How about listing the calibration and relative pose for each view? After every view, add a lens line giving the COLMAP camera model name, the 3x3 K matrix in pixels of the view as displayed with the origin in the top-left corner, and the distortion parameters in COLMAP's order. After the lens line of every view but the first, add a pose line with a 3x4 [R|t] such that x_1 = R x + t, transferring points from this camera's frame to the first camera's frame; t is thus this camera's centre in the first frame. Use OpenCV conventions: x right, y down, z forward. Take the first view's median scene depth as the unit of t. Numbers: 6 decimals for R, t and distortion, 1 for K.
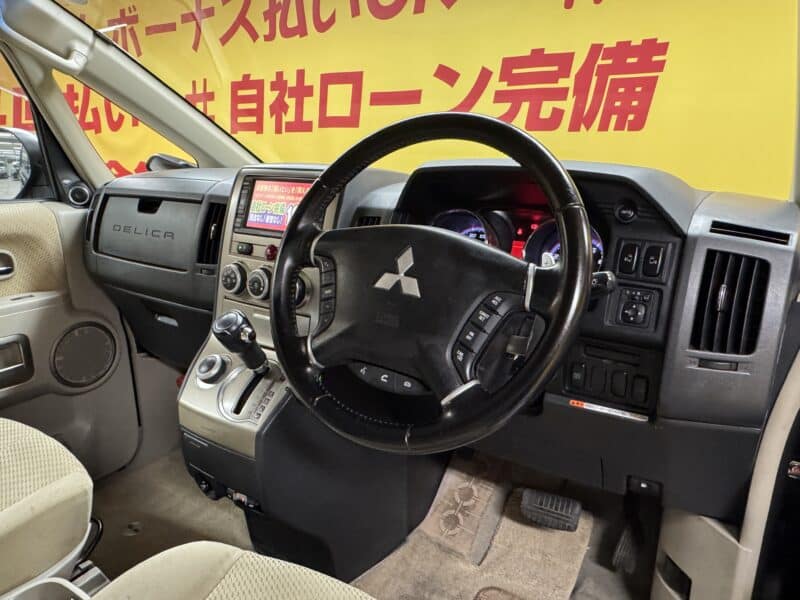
lens RADIAL K [[565.1, 0, 400.0], [0, 565.1, 300.0], [0, 0, 1]] dist [-0.003300, -0.001641]
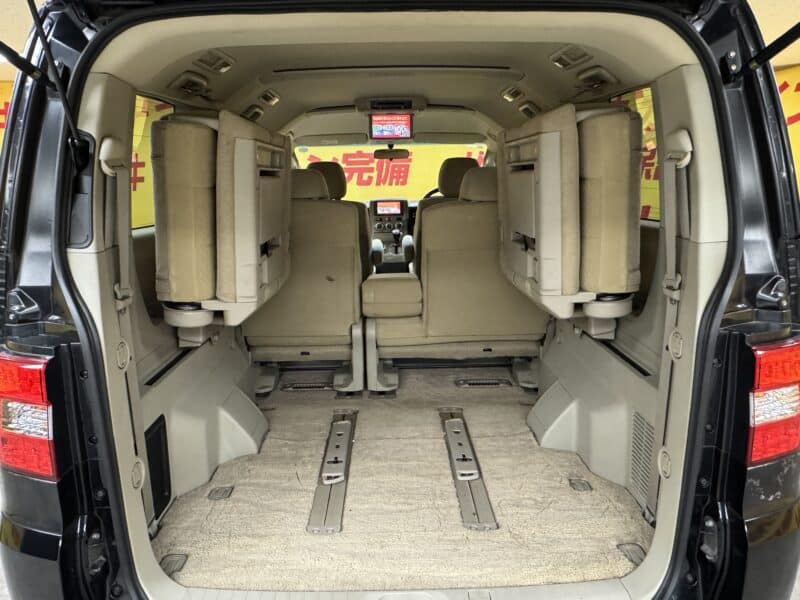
lens RADIAL K [[565.1, 0, 400.0], [0, 565.1, 300.0], [0, 0, 1]] dist [-0.003300, -0.001641]
pose [[0.814298, -0.130497, 0.565587, -1.059811], [0.172999, 0.984679, -0.021880, 0.244500], [-0.554067, 0.115663, 0.824398, -0.967573]]
